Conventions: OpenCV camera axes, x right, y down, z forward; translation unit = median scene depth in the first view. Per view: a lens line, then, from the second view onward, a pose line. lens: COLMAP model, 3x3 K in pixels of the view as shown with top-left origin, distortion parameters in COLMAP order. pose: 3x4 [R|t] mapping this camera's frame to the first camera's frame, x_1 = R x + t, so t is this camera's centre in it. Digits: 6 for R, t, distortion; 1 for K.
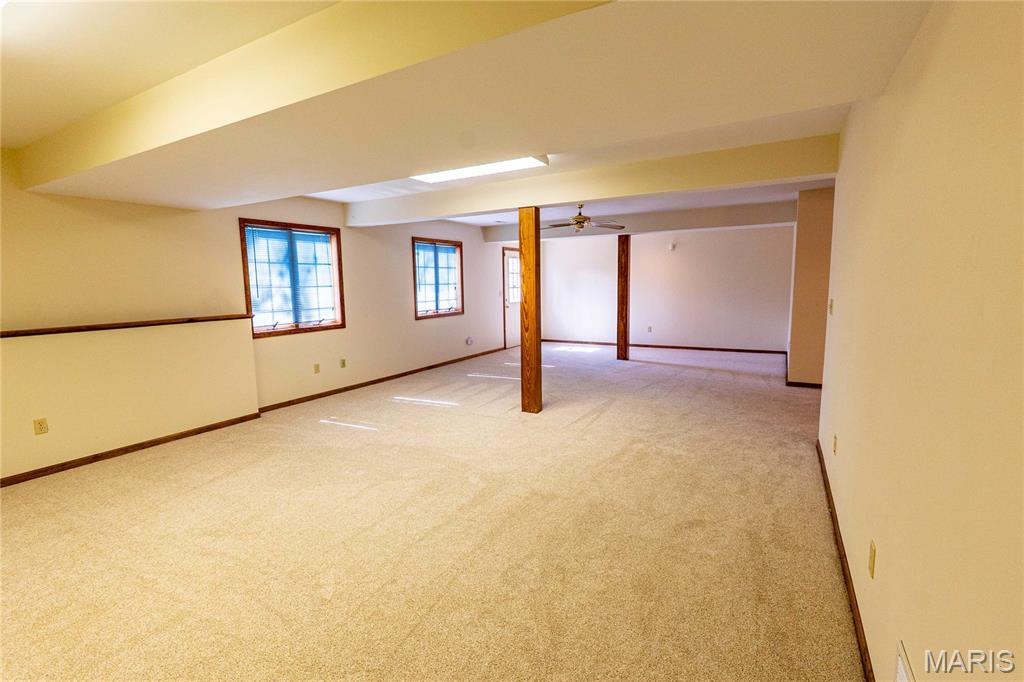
lens RADIAL K [[470.3, 0, 513.1], [0, 470.3, 340.6], [0, 0, 1]] dist [-0.006236, 0.000439]
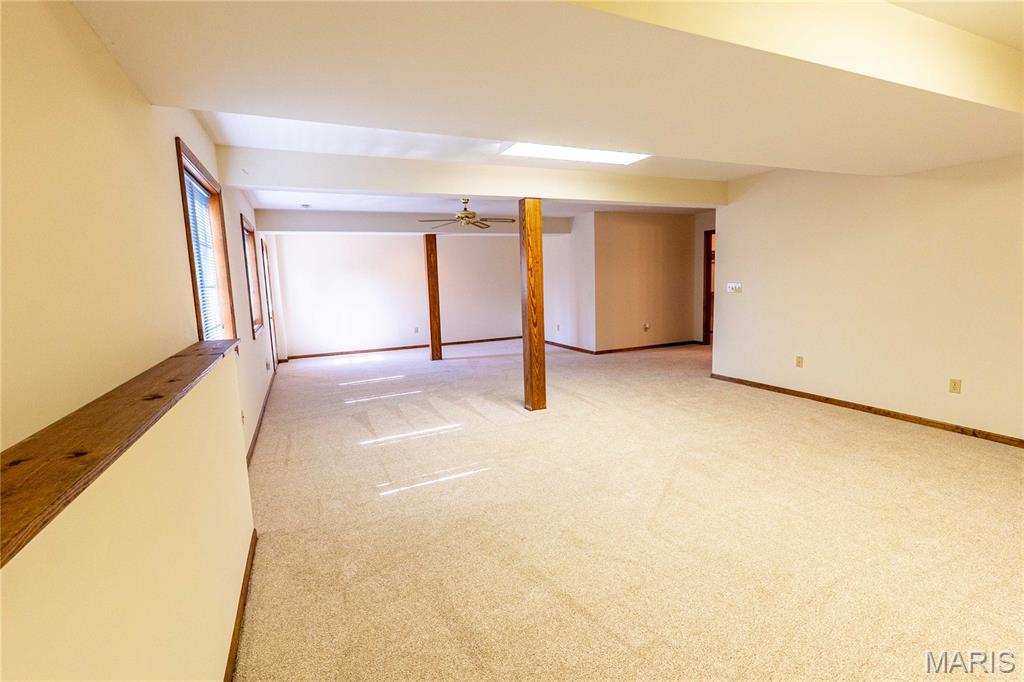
lens RADIAL K [[470.3, 0, 513.1], [0, 470.3, 340.6], [0, 0, 1]] dist [-0.006236, 0.000439]
pose [[0.585474, -0.107771, 0.803496, -0.698802], [0.123596, 0.991404, 0.042916, -0.033899], [-0.801214, 0.074182, 0.593762, 0.416534]]
